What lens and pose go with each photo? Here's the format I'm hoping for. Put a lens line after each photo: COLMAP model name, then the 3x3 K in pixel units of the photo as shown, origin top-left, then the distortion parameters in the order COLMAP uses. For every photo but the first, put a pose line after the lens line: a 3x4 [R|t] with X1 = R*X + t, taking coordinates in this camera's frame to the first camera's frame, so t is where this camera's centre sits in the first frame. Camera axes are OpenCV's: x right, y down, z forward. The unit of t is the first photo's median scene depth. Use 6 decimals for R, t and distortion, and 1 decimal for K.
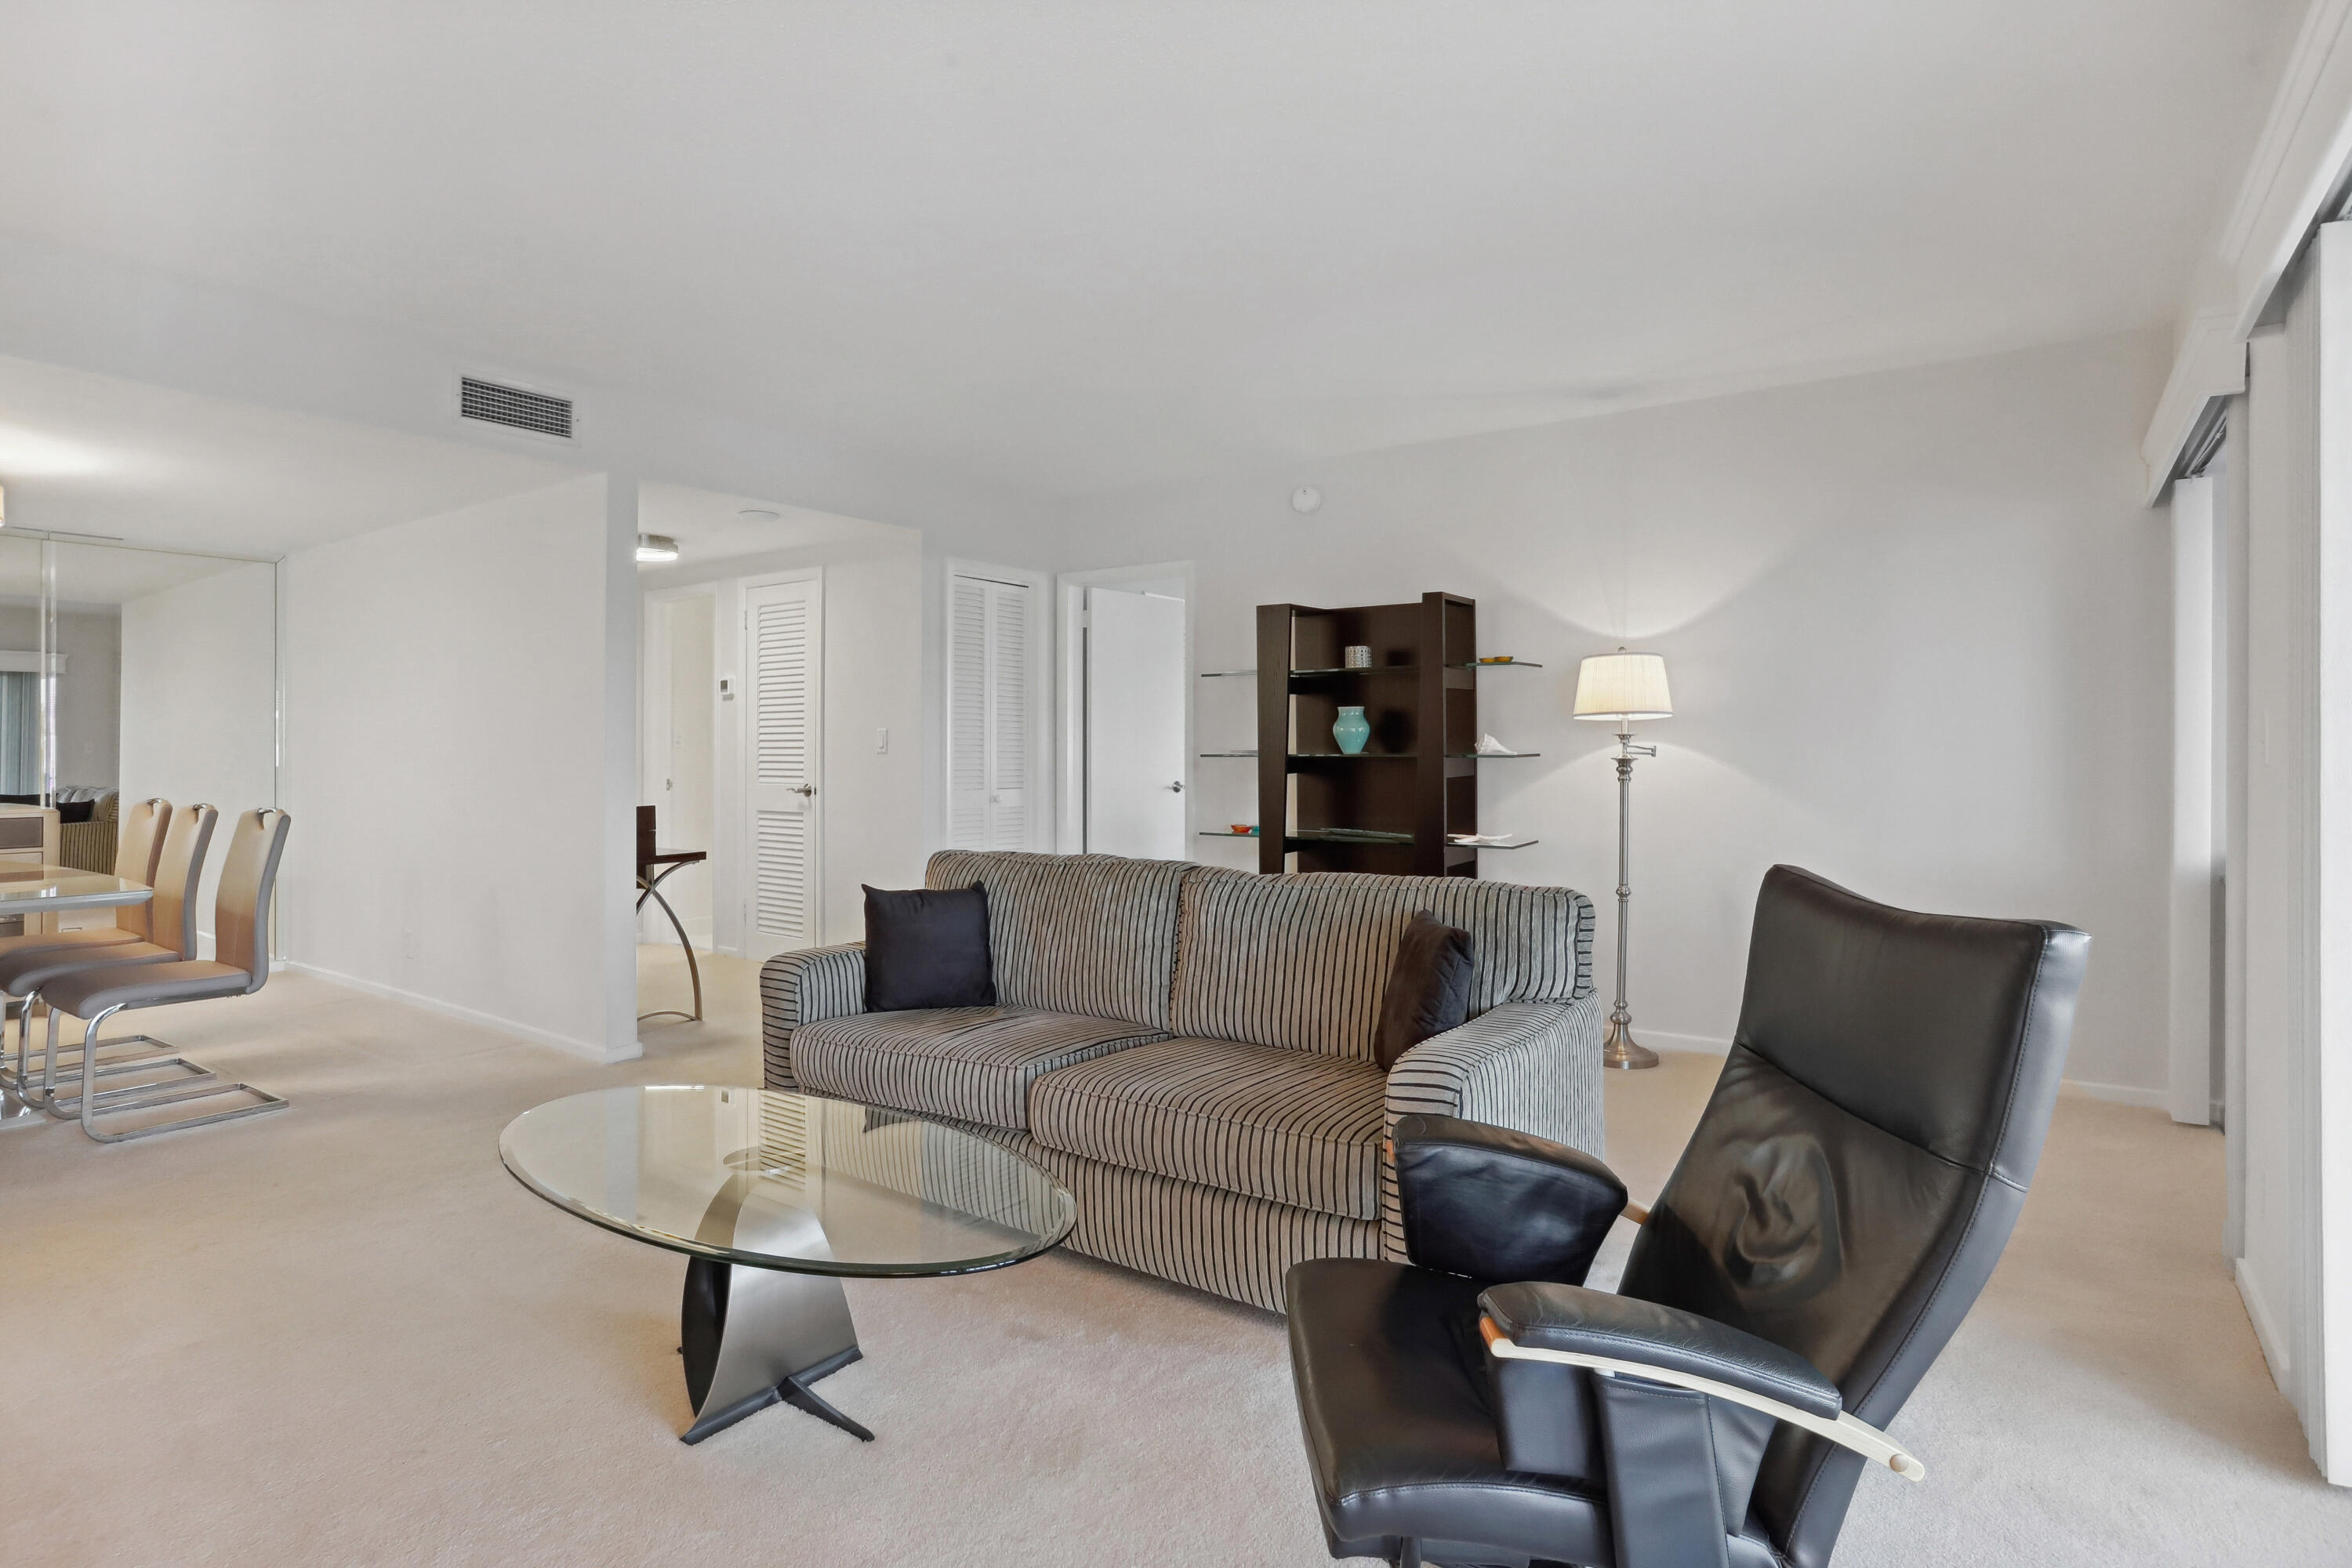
lens RADIAL K [[1217.9, 0, 1169.5], [0, 1217.9, 750.7], [0, 0, 1]] dist [-0.067369, 0.045912]
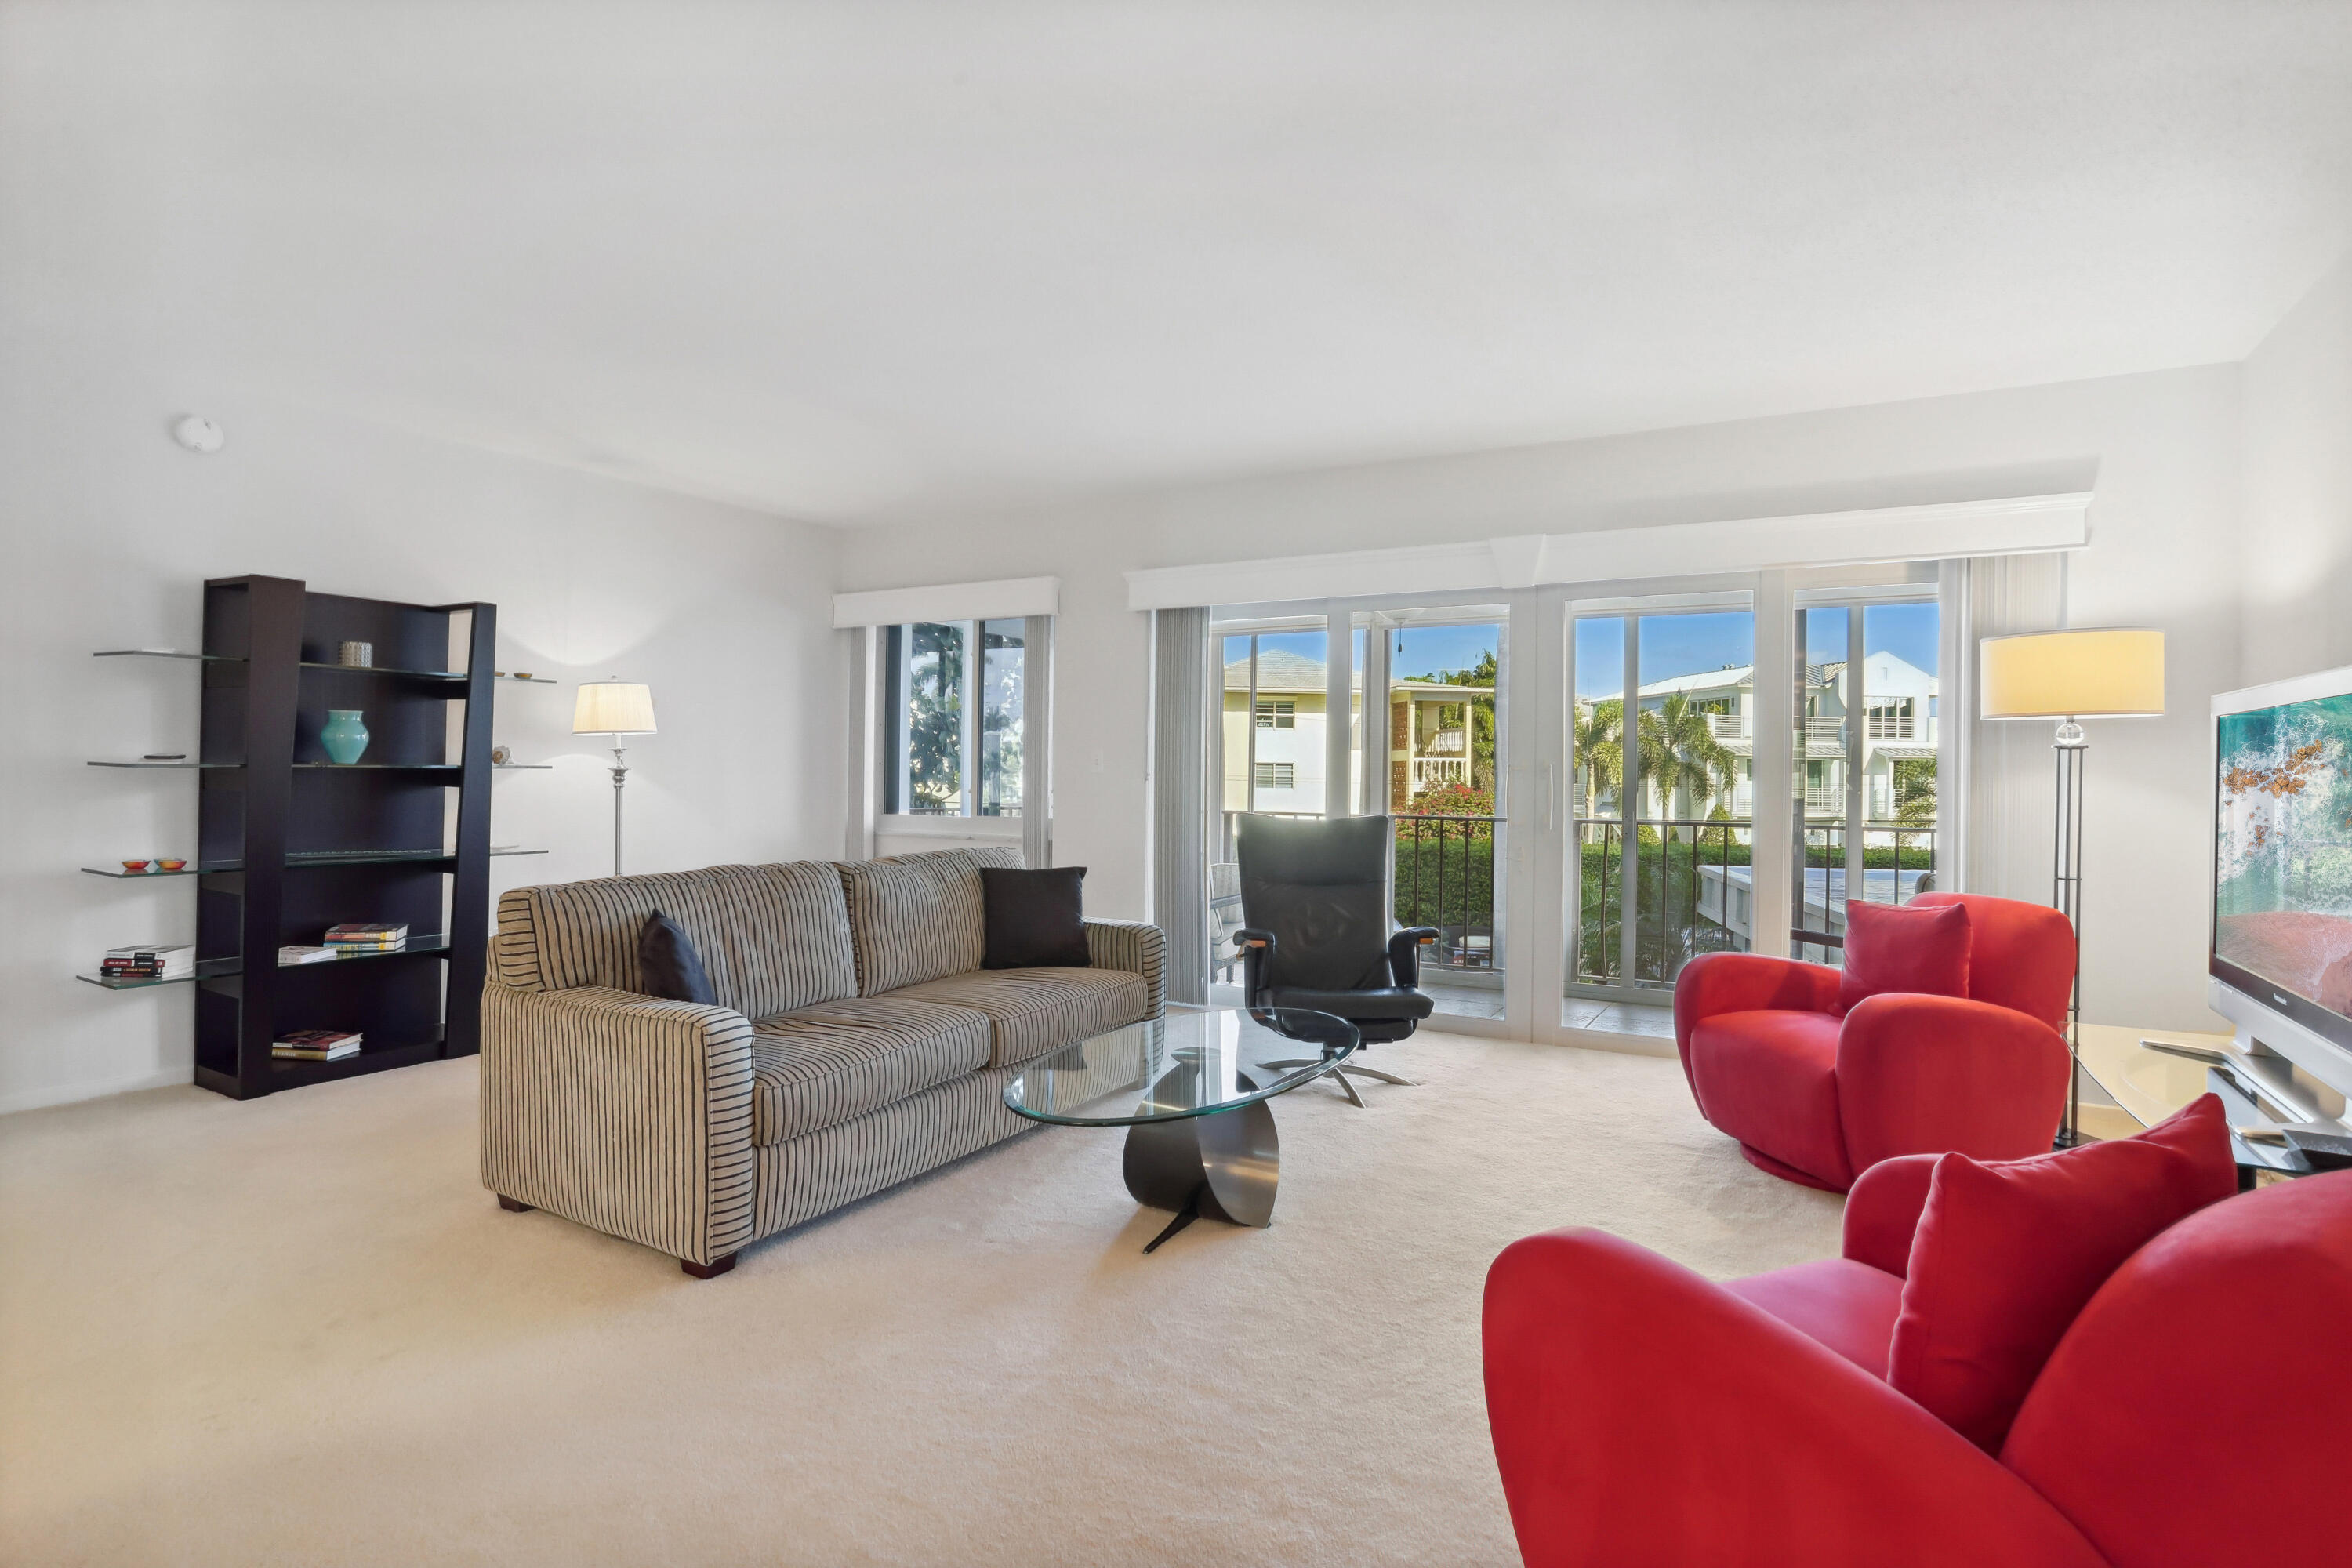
lens RADIAL K [[1217.9, 0, 1169.5], [0, 1217.9, 750.7], [0, 0, 1]] dist [-0.067369, 0.045912]
pose [[-0.080360, 0.011537, 0.996699, -0.814942], [-0.009687, 0.999877, -0.012355, -0.002322], [-0.996719, -0.010648, -0.080238, 0.515571]]
